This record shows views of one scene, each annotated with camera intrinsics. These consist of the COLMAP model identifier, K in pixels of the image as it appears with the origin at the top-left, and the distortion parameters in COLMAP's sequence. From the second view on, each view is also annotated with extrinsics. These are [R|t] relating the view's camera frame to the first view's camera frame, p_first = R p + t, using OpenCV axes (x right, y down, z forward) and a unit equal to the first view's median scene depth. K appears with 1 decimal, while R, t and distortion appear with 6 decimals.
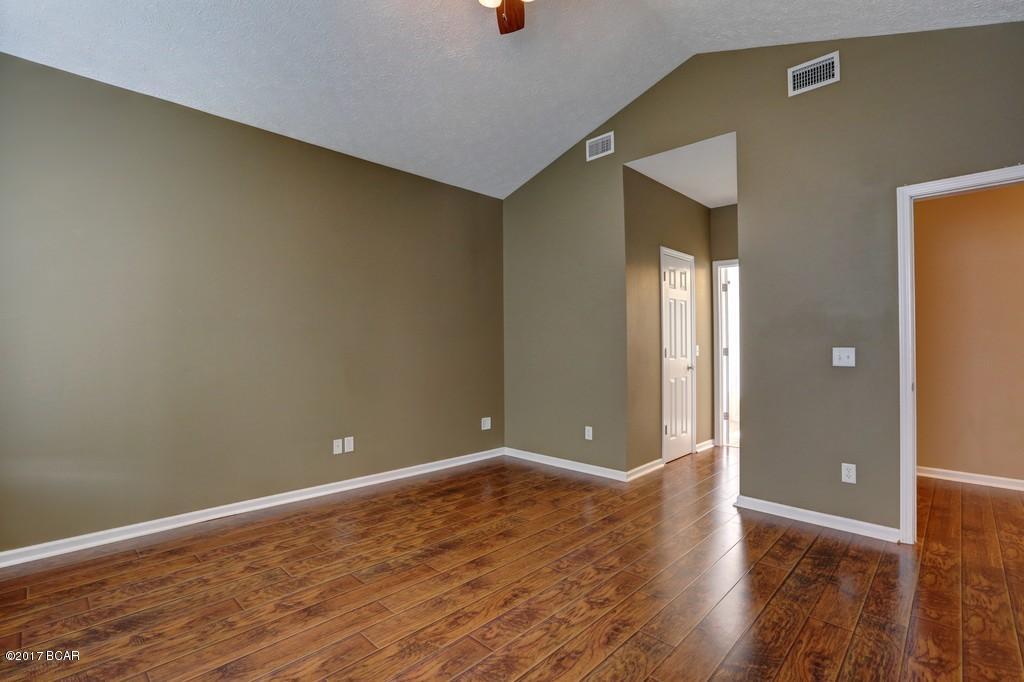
lens RADIAL K [[469.4, 0, 511.2], [0, 469.4, 344.4], [0, 0, 1]] dist [-0.020048, 0.003350]
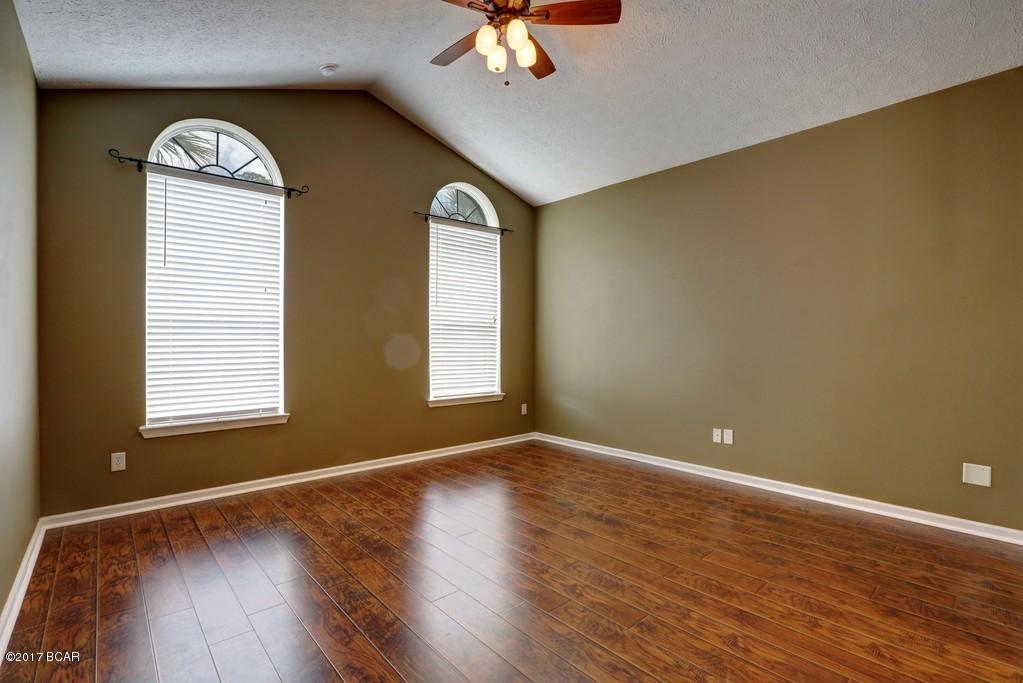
lens RADIAL K [[468.9, 0, 510.2], [0, 468.9, 342.4], [0, 0, 1]] dist [-0.020048, 0.003350]
pose [[-0.078580, -0.006027, -0.996890, 0.839164], [0.004989, 0.999967, -0.006439, 0.018066], [0.996895, -0.005480, -0.078547, 0.740492]]
